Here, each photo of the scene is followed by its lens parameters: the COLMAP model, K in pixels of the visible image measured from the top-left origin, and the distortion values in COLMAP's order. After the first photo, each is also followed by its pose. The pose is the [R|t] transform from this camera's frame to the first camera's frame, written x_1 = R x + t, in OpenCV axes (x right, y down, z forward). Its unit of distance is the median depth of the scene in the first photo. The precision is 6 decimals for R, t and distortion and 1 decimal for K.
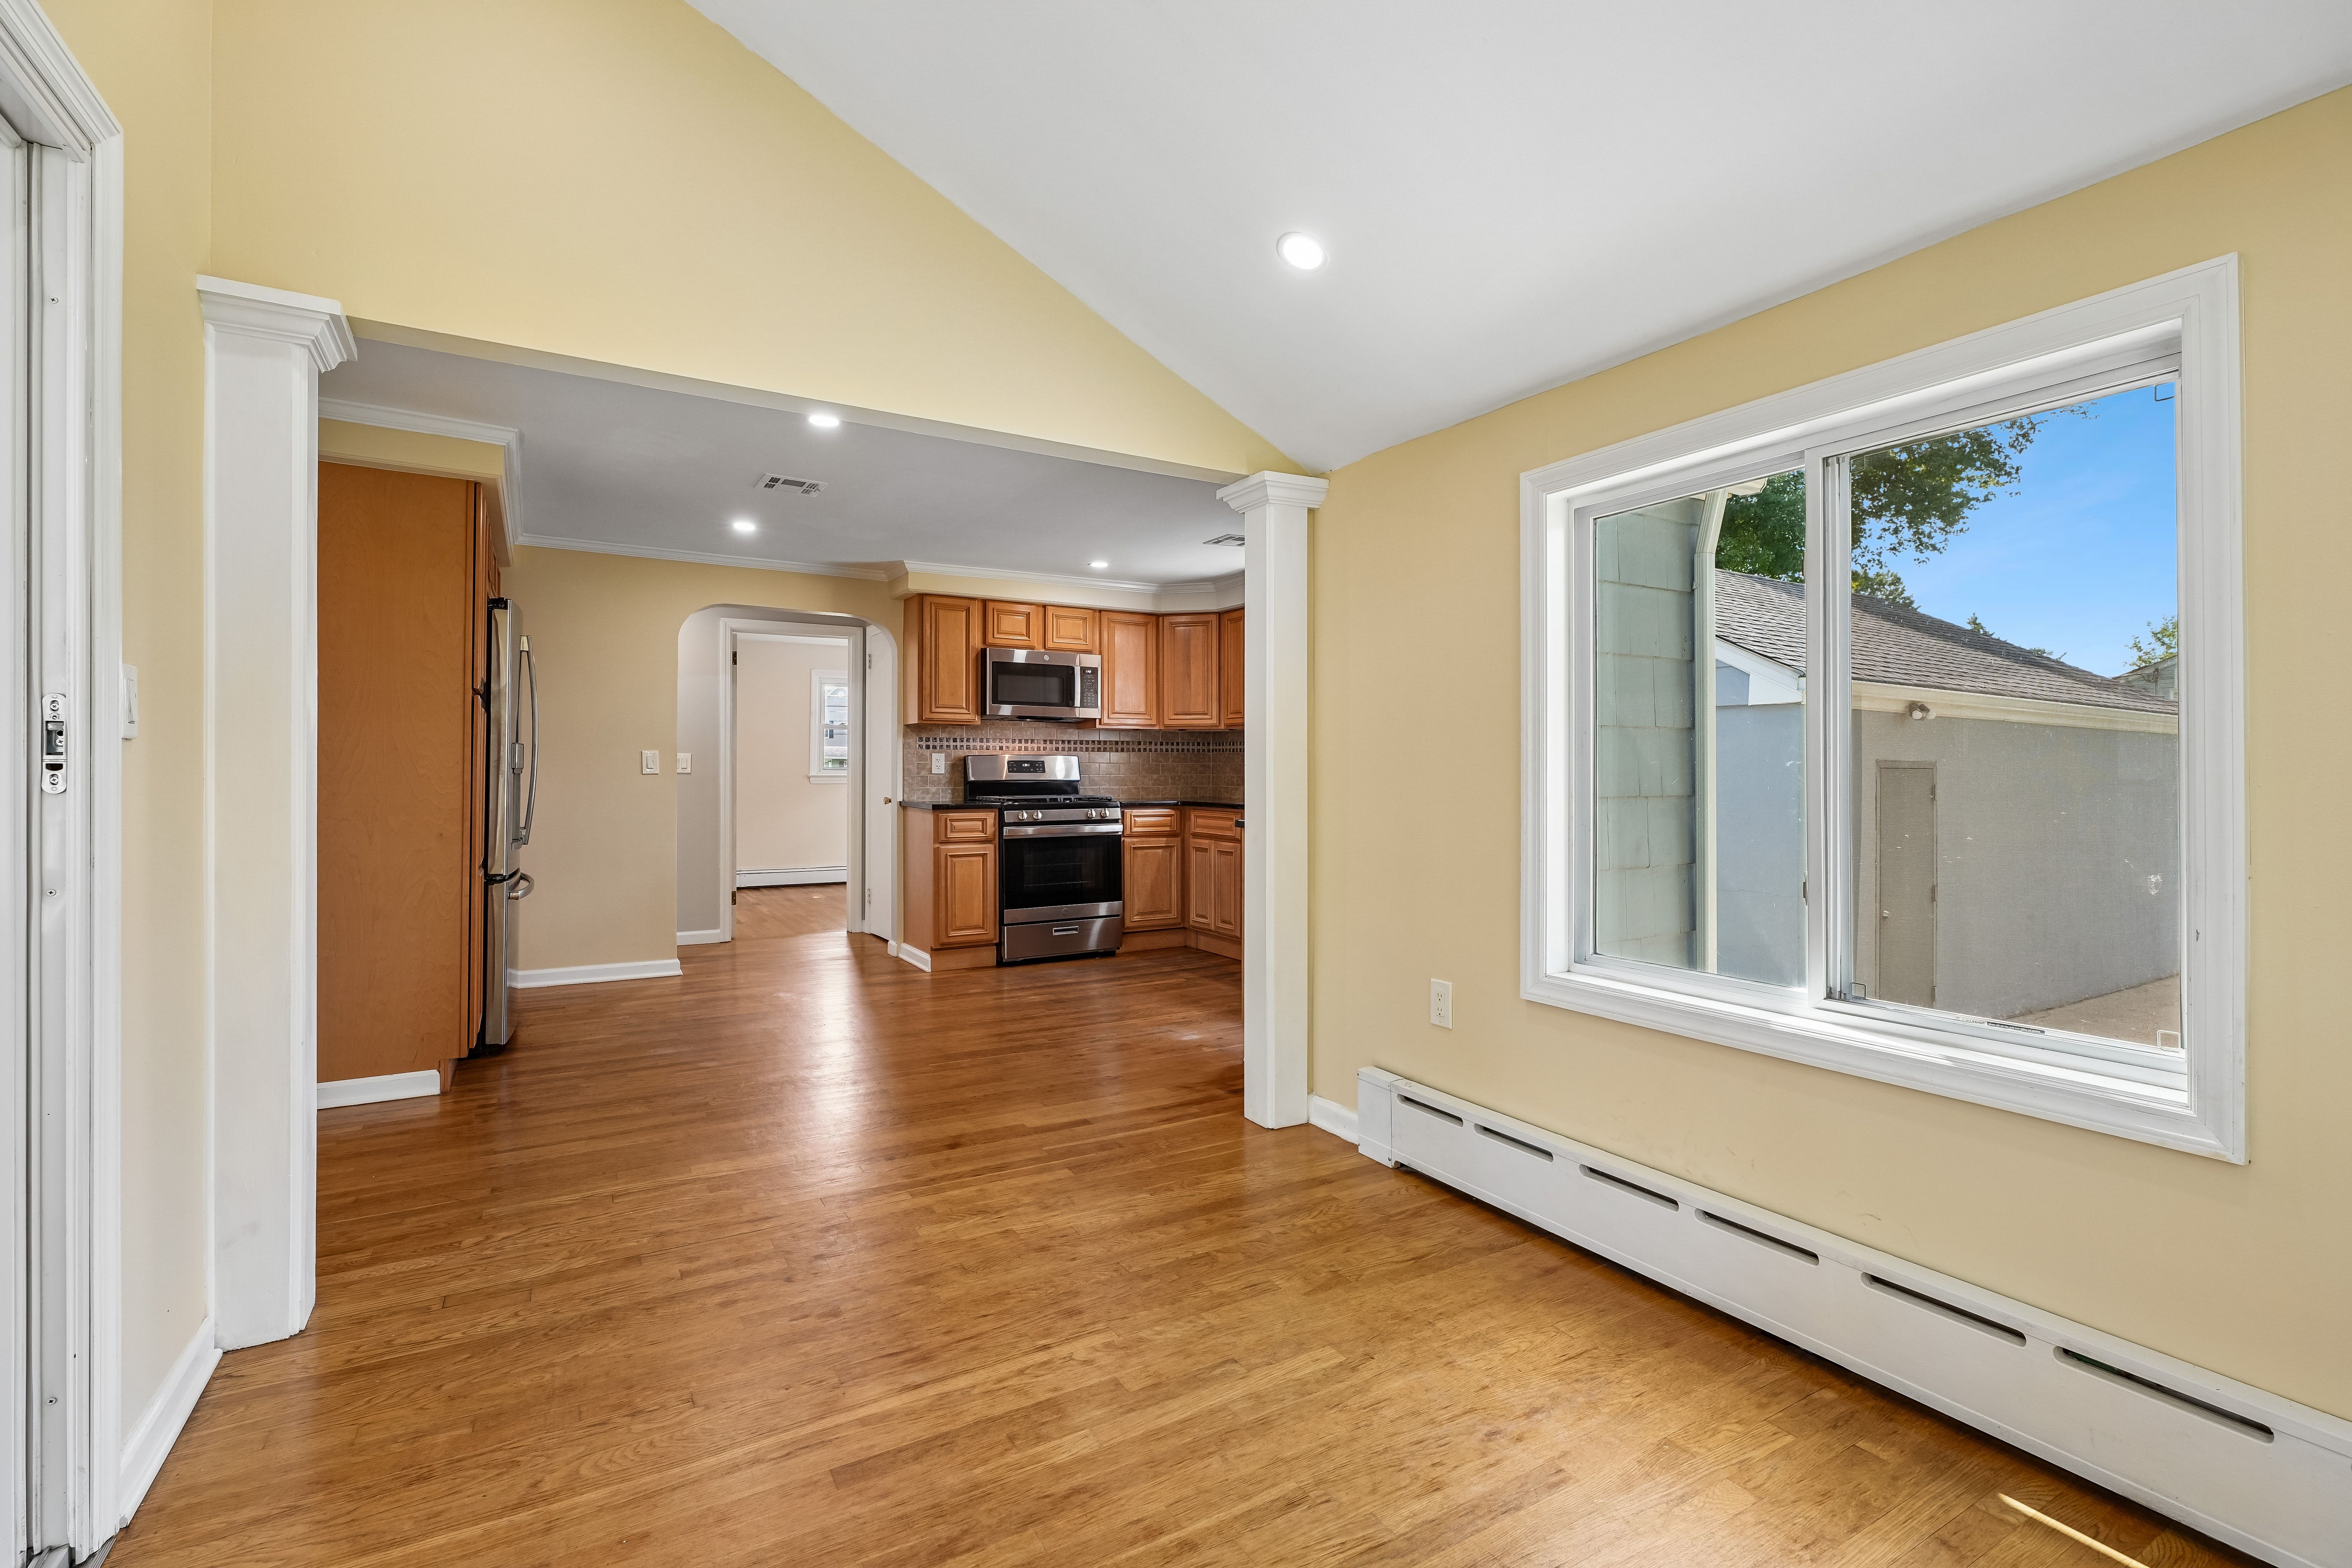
lens RADIAL K [[1047.4, 0, 1187.1], [0, 1047.4, 777.1], [0, 0, 1]] dist [-0.008525, 0.002458]
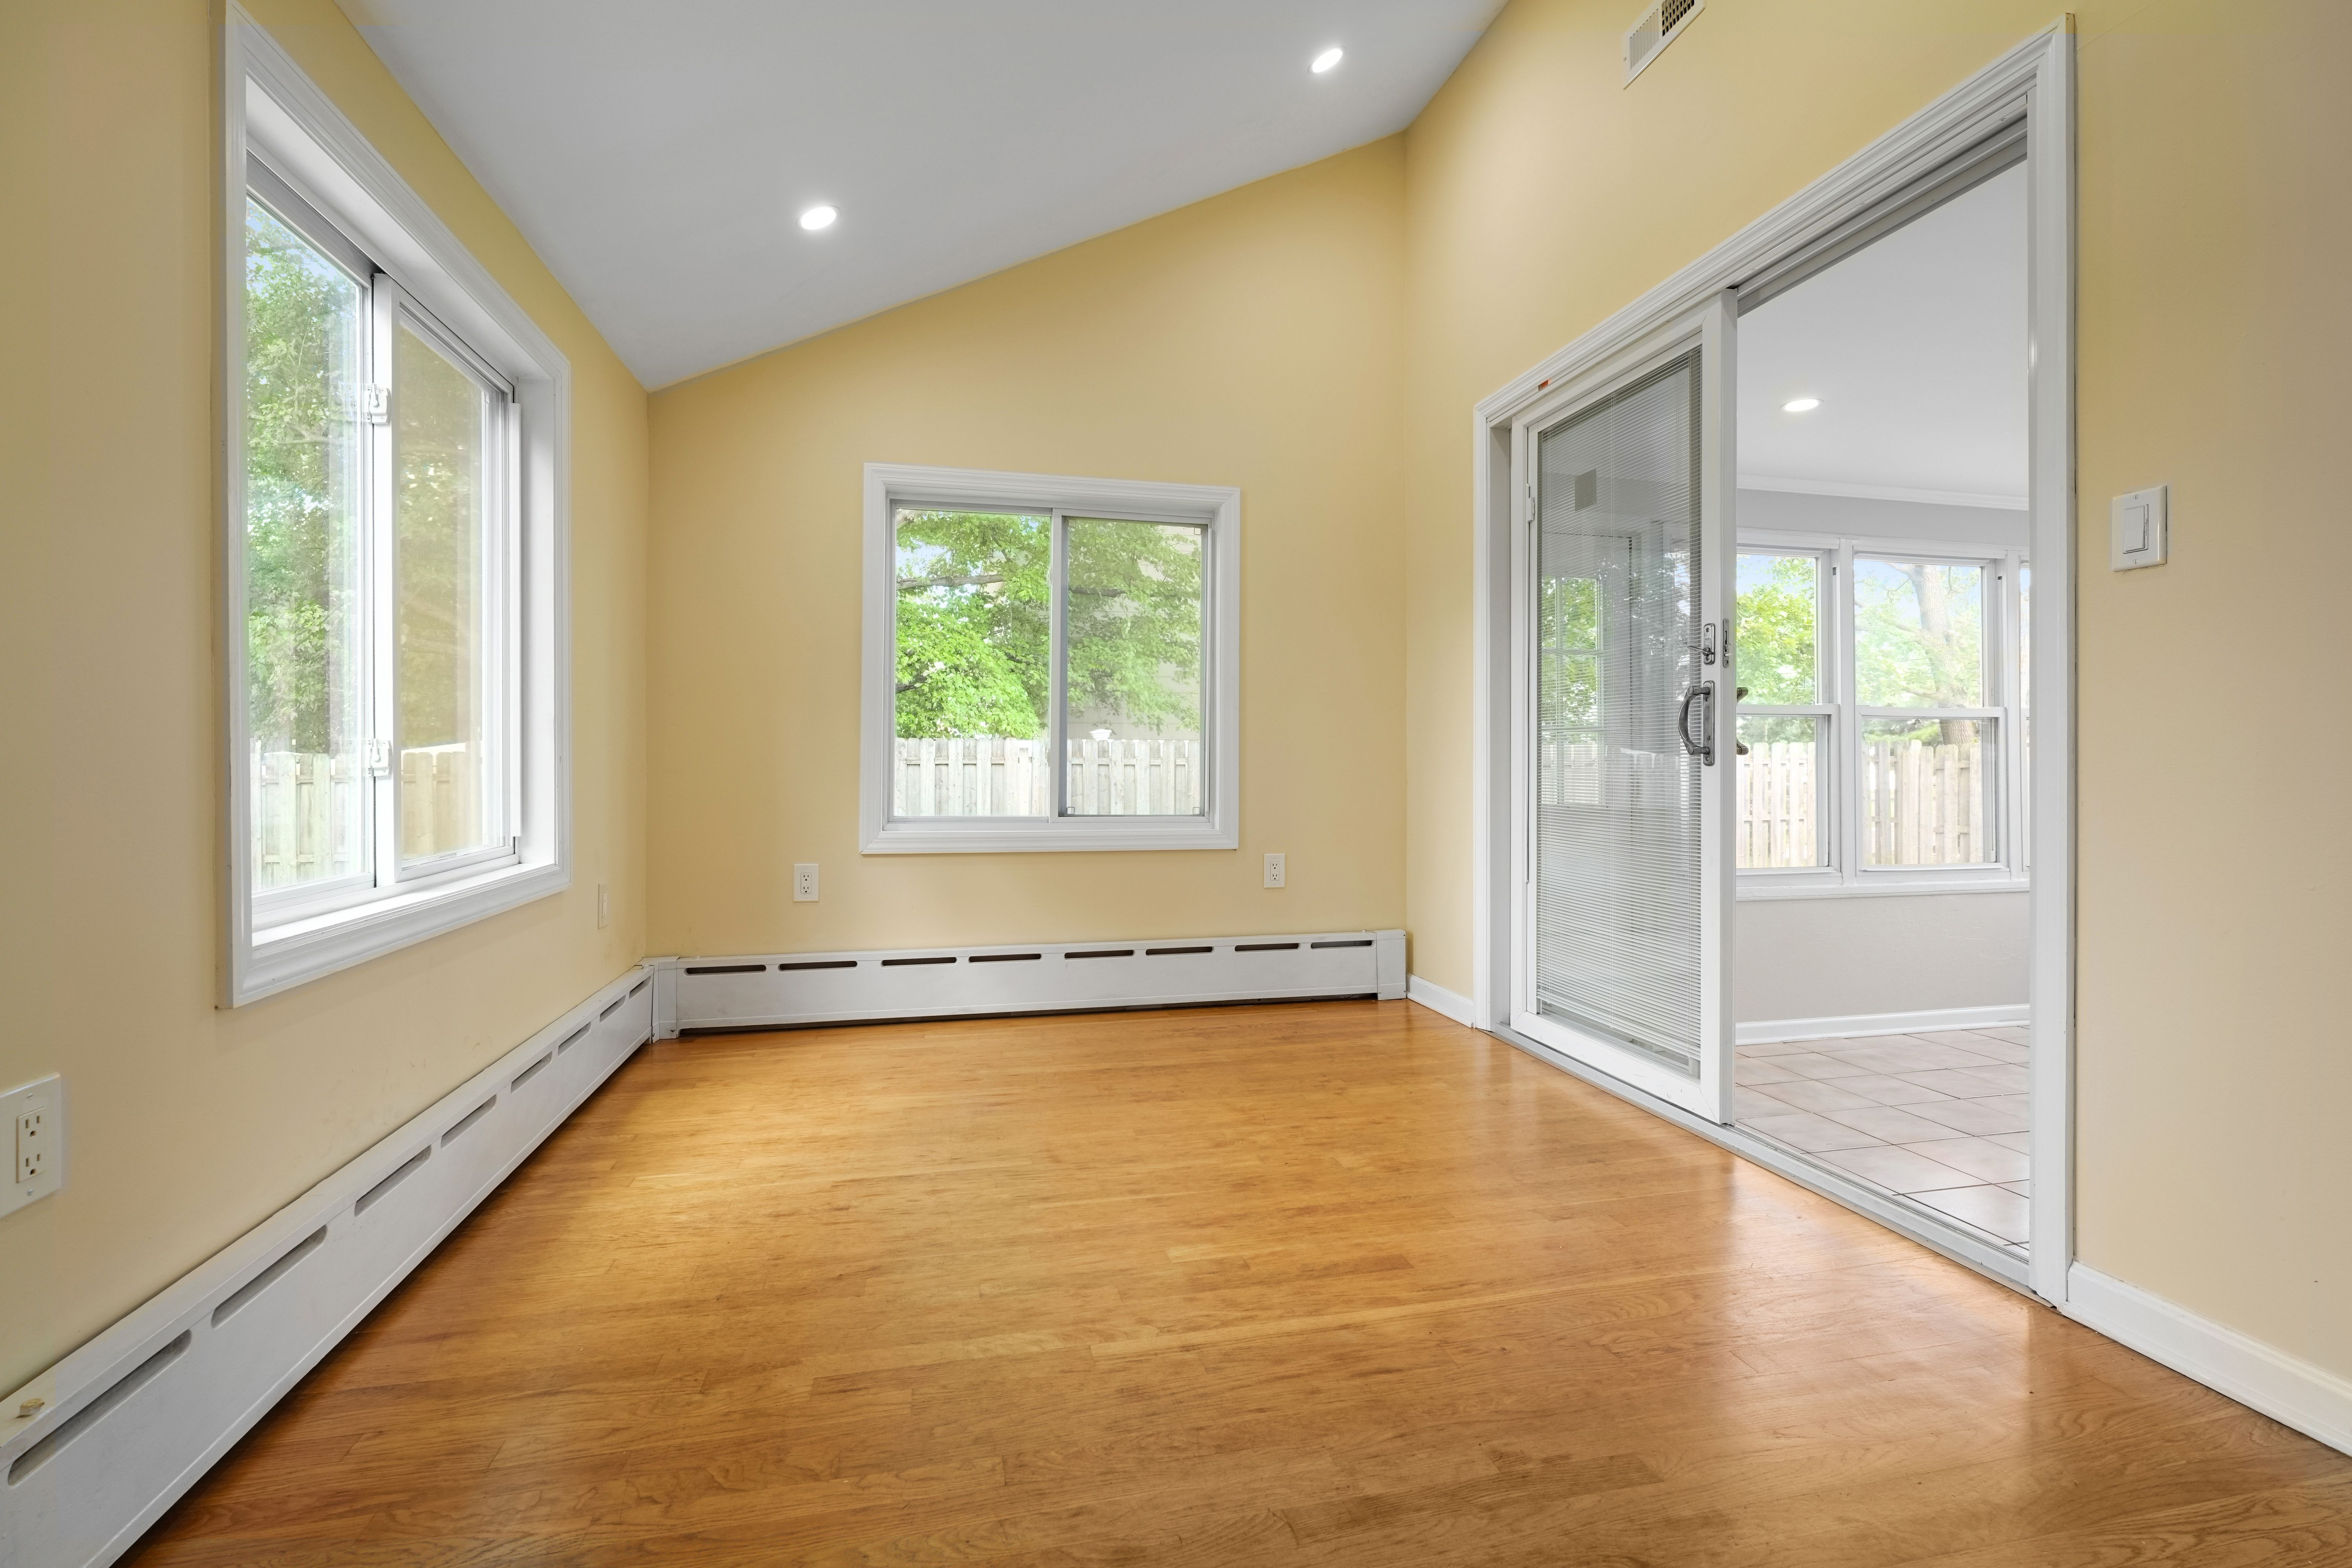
lens RADIAL K [[1047.4, 0, 1178.5], [0, 1047.4, 754.8], [0, 0, 1]] dist [-0.008525, 0.002458]
pose [[-0.950529, -0.001837, 0.310630, -0.123353], [-0.001976, 0.999998, -0.000133, 0.037121], [-0.310629, -0.000740, -0.950531, 0.582076]]
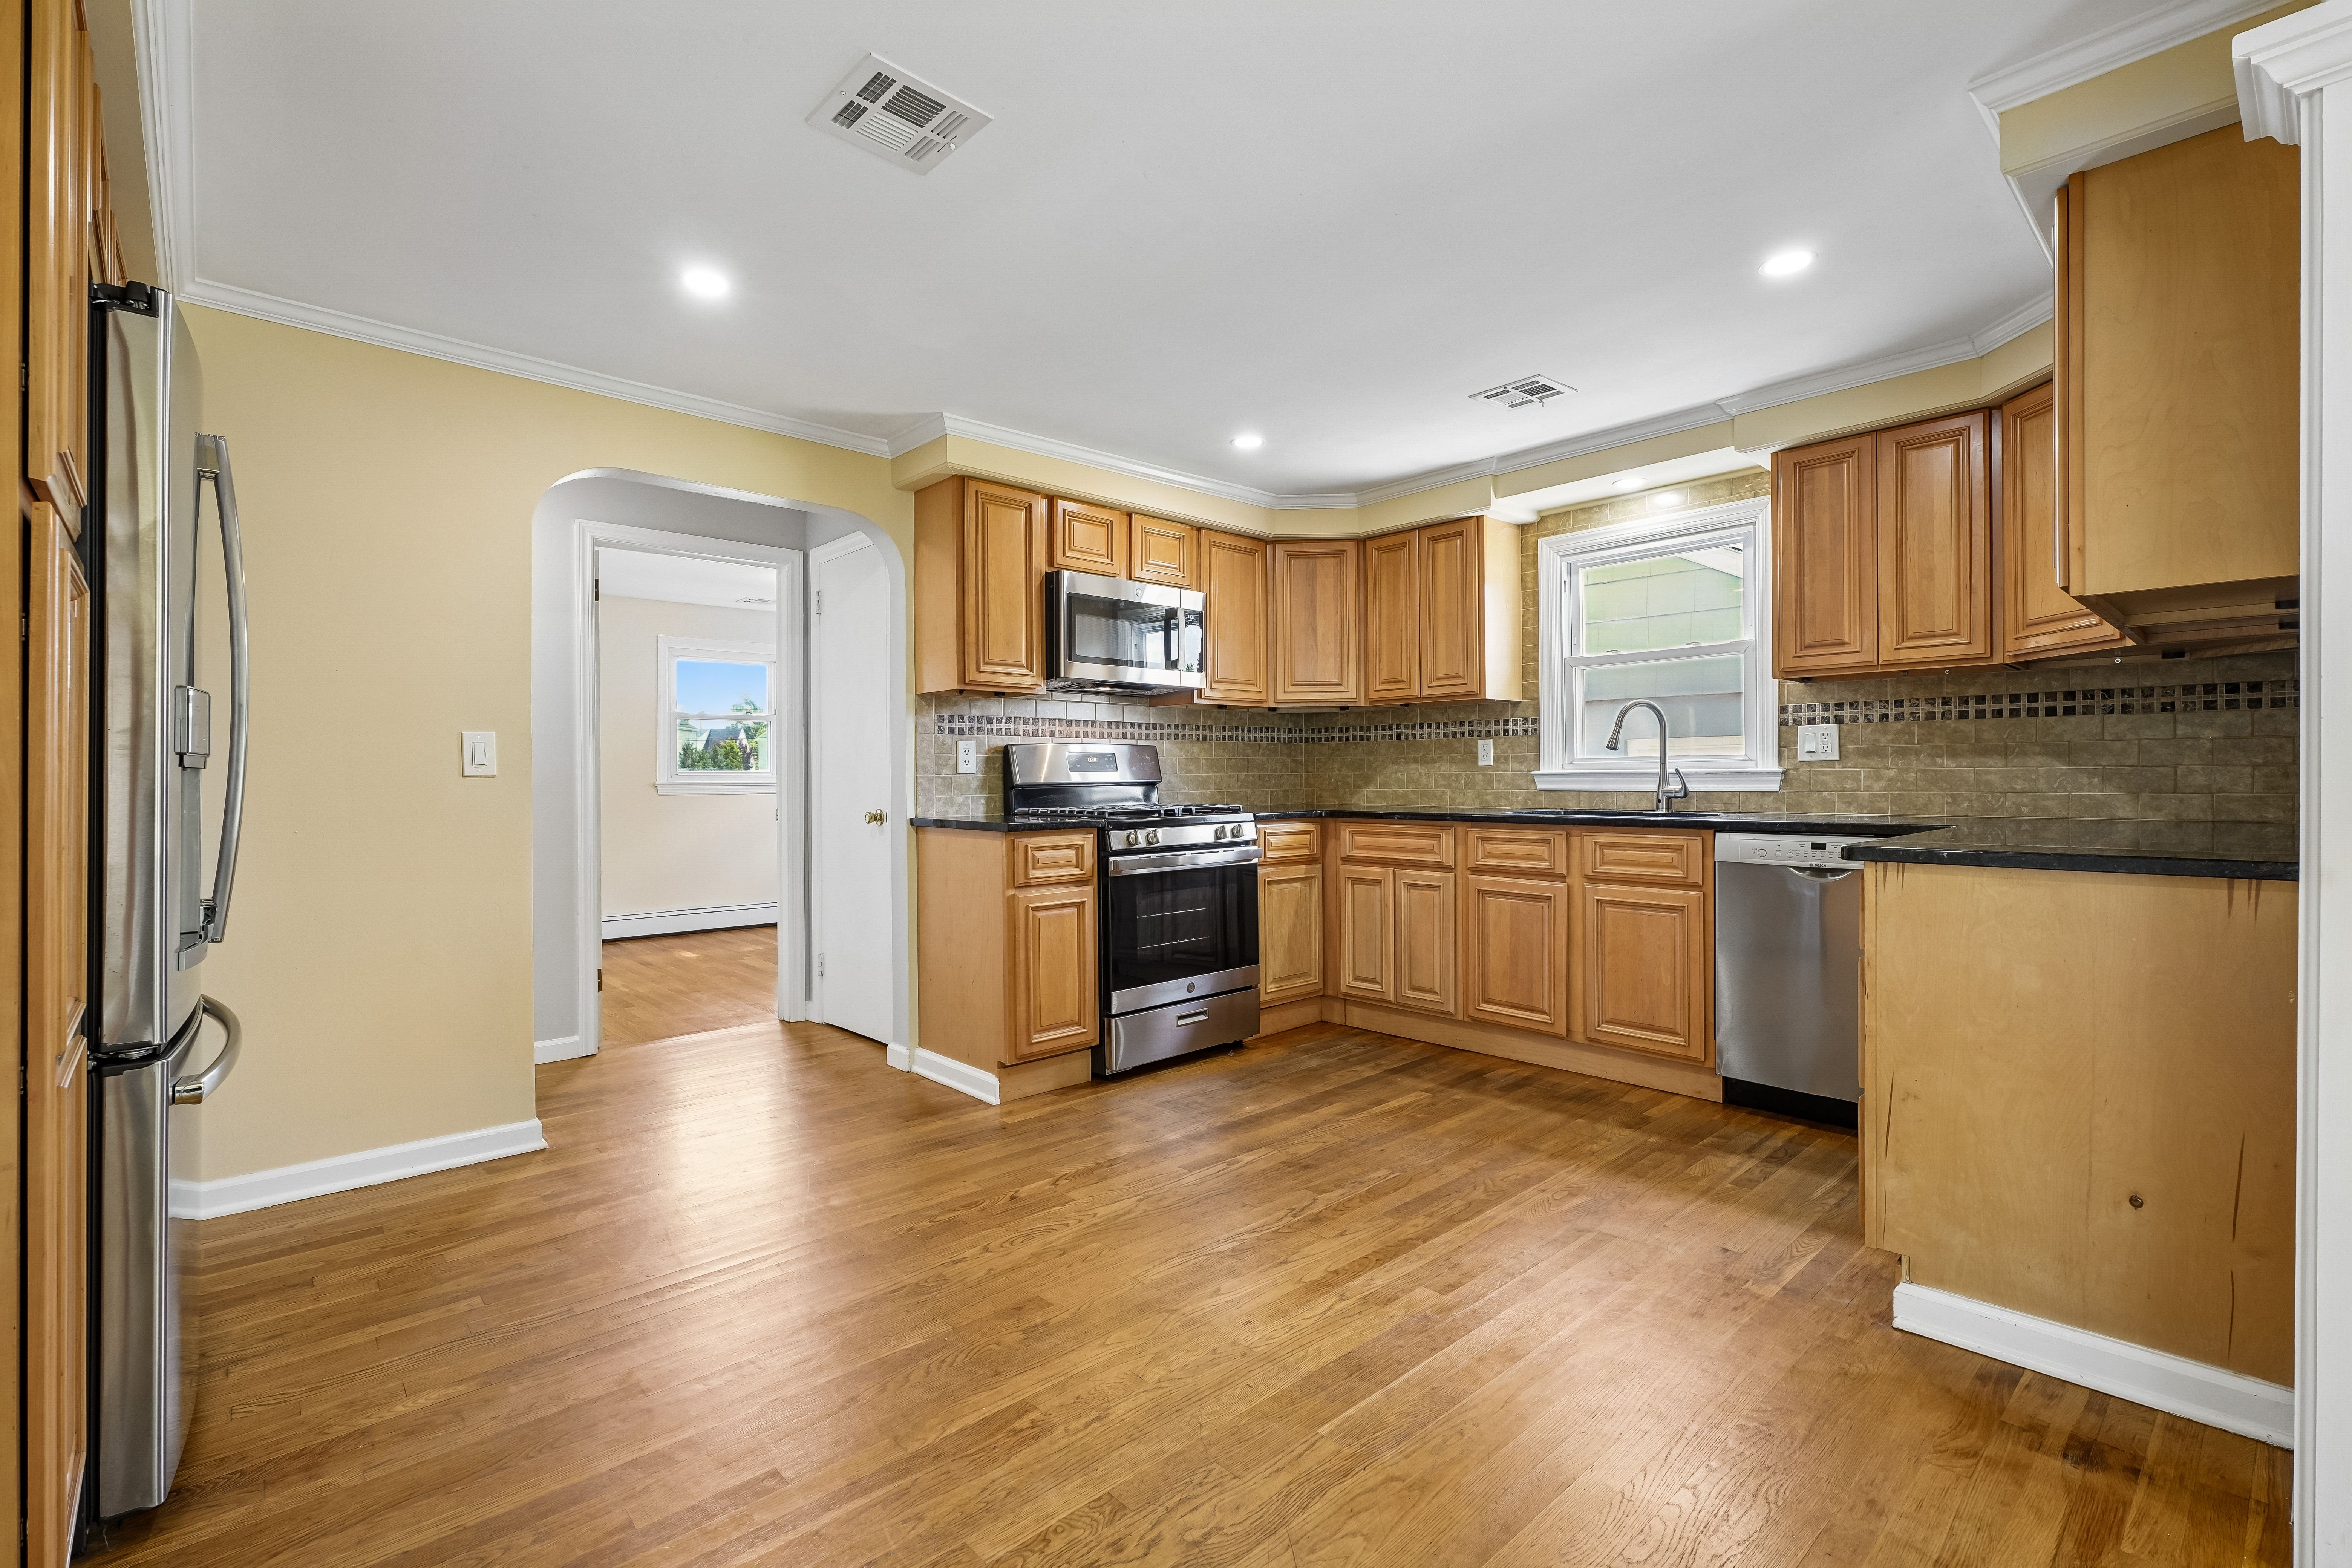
lens RADIAL K [[1047.4, 0, 1185.1], [0, 1047.4, 786.1], [0, 0, 1]] dist [-0.008525, 0.002458]
pose [[0.979946, -0.011901, 0.198909, -0.249723], [0.011770, 0.999929, 0.001839, 0.004972], [-0.198917, 0.000539, 0.980016, 0.382567]]
